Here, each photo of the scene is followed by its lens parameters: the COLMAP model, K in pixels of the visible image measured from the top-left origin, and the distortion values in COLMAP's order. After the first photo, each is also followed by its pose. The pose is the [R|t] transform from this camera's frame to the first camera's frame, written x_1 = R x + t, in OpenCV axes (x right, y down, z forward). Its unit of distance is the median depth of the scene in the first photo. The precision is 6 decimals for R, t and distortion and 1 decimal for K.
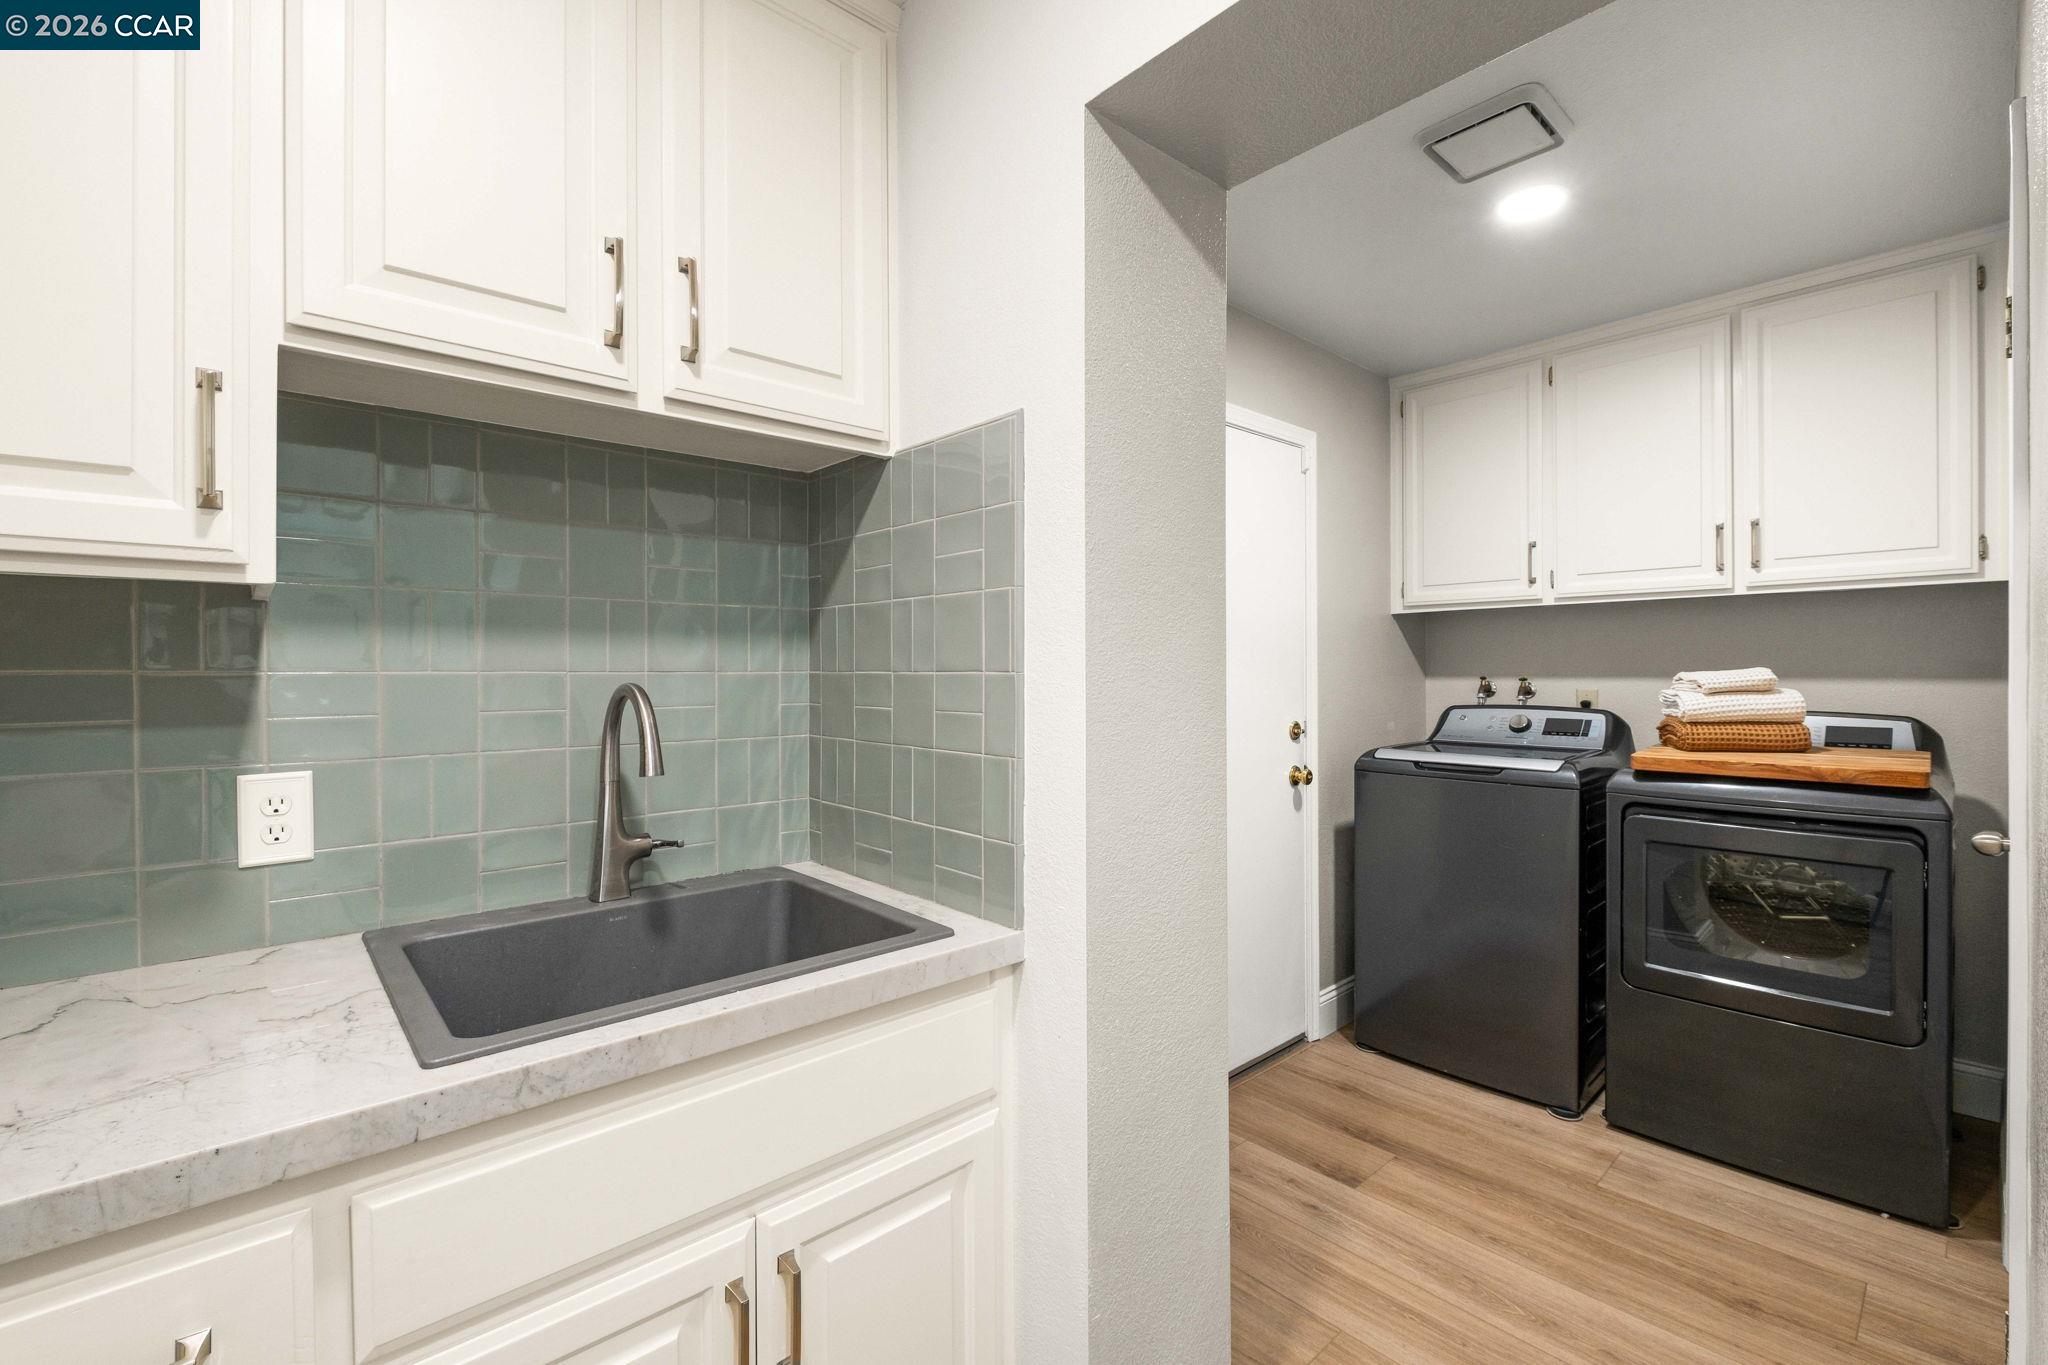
lens RADIAL K [[874.3, 0, 1026.3], [0, 874.3, 676.9], [0, 0, 1]] dist [-0.001670, -0.001831]
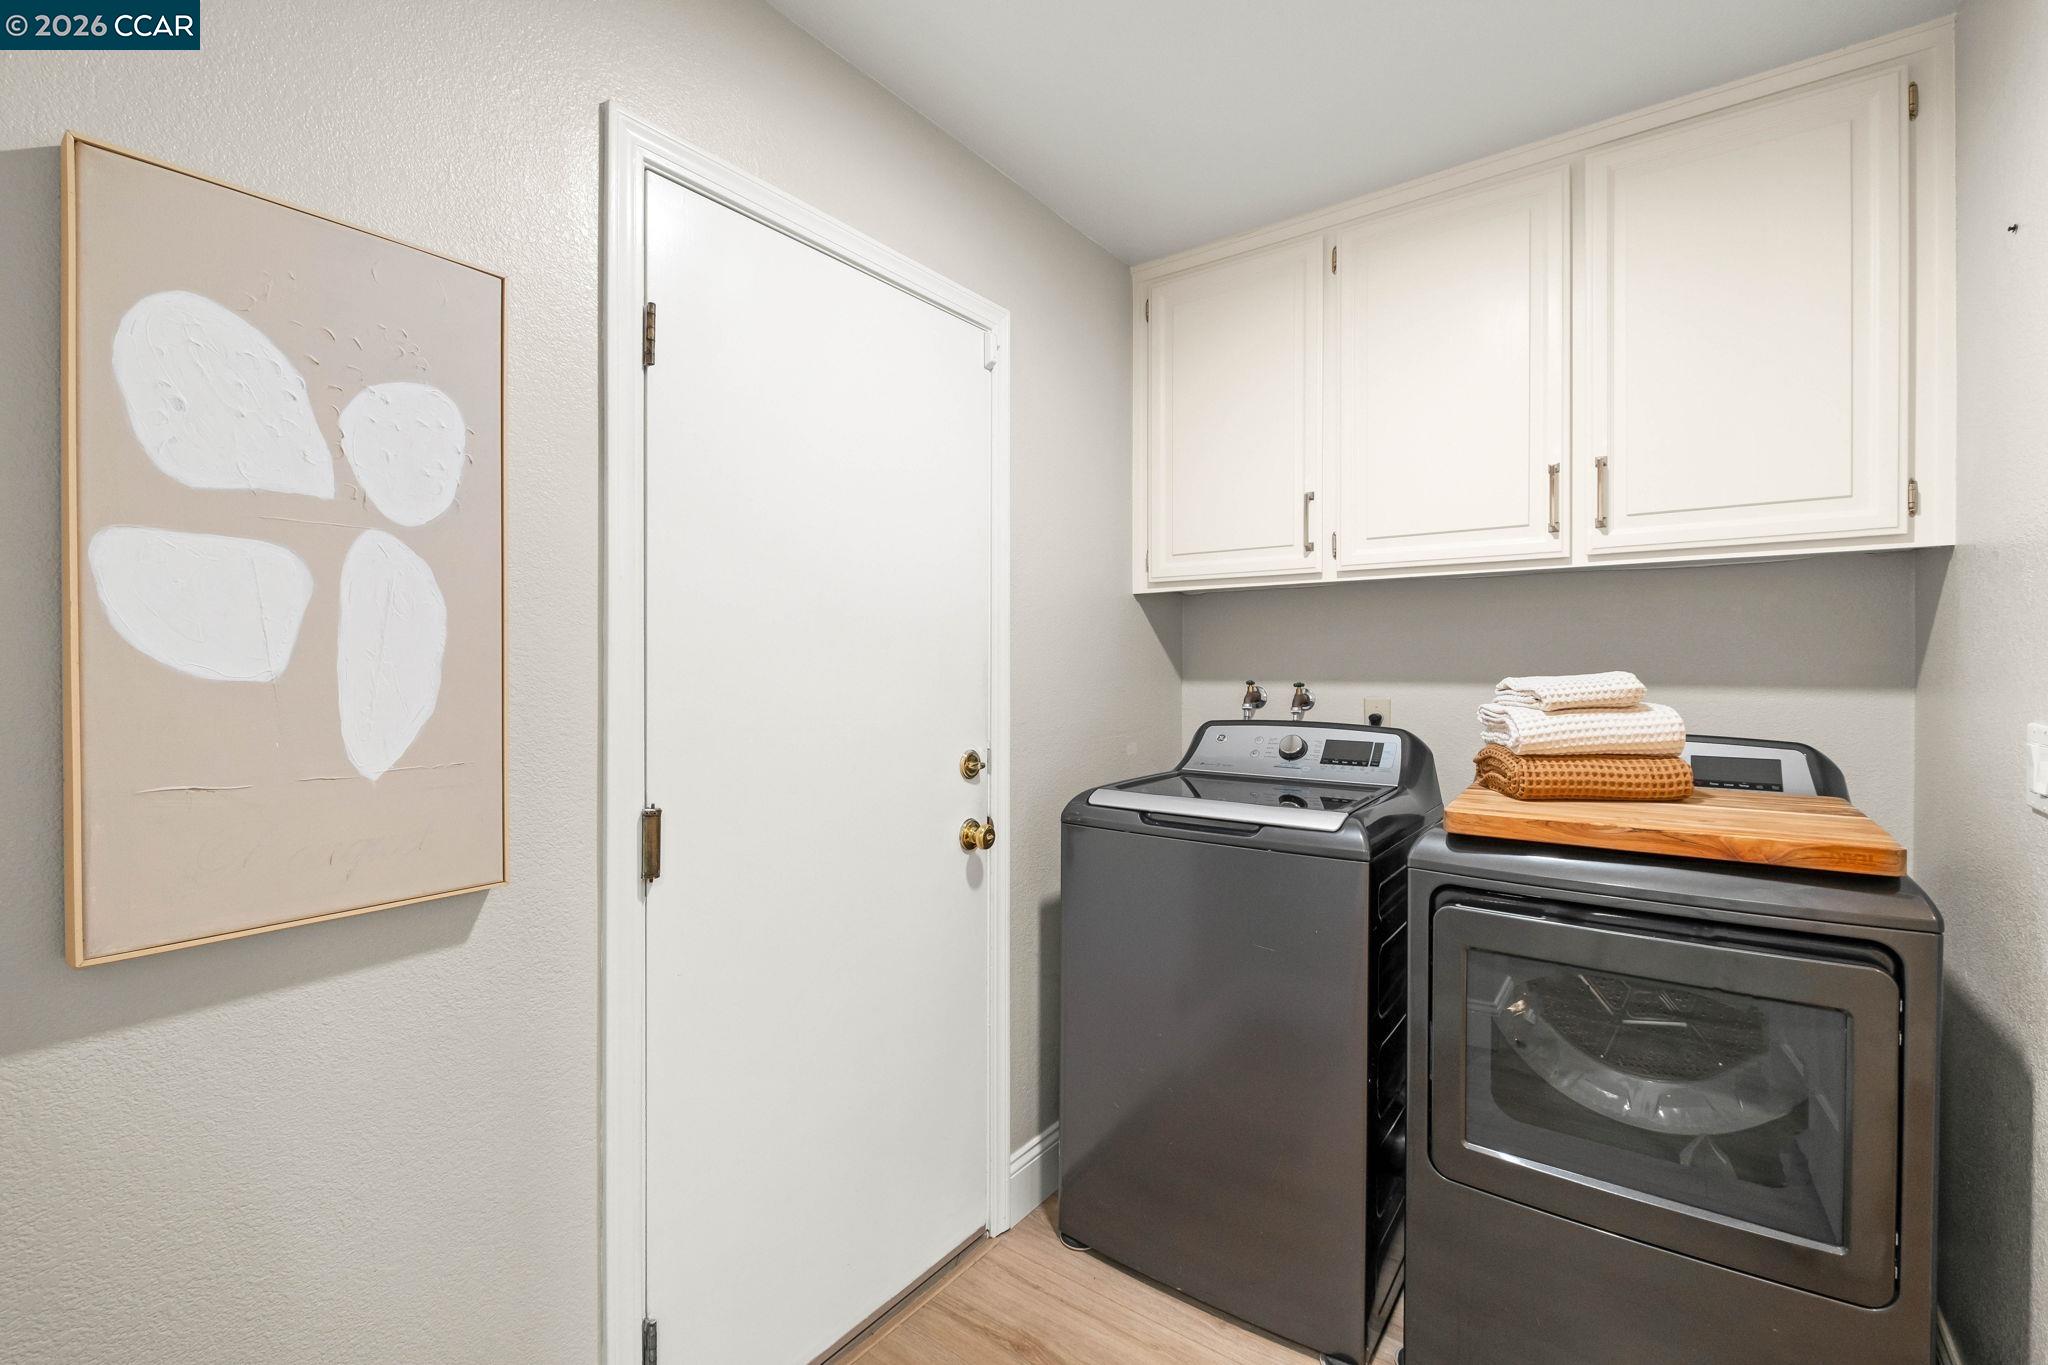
lens RADIAL K [[890.4, 0, 1021.3], [0, 890.4, 679.0], [0, 0, 1]] dist [-0.000662, 0.000817]
pose [[0.980339, 0.004022, 0.197280, 0.237421], [-0.004860, 0.999981, 0.003766, -0.004854], [-0.197261, -0.004651, 0.980340, 0.384654]]
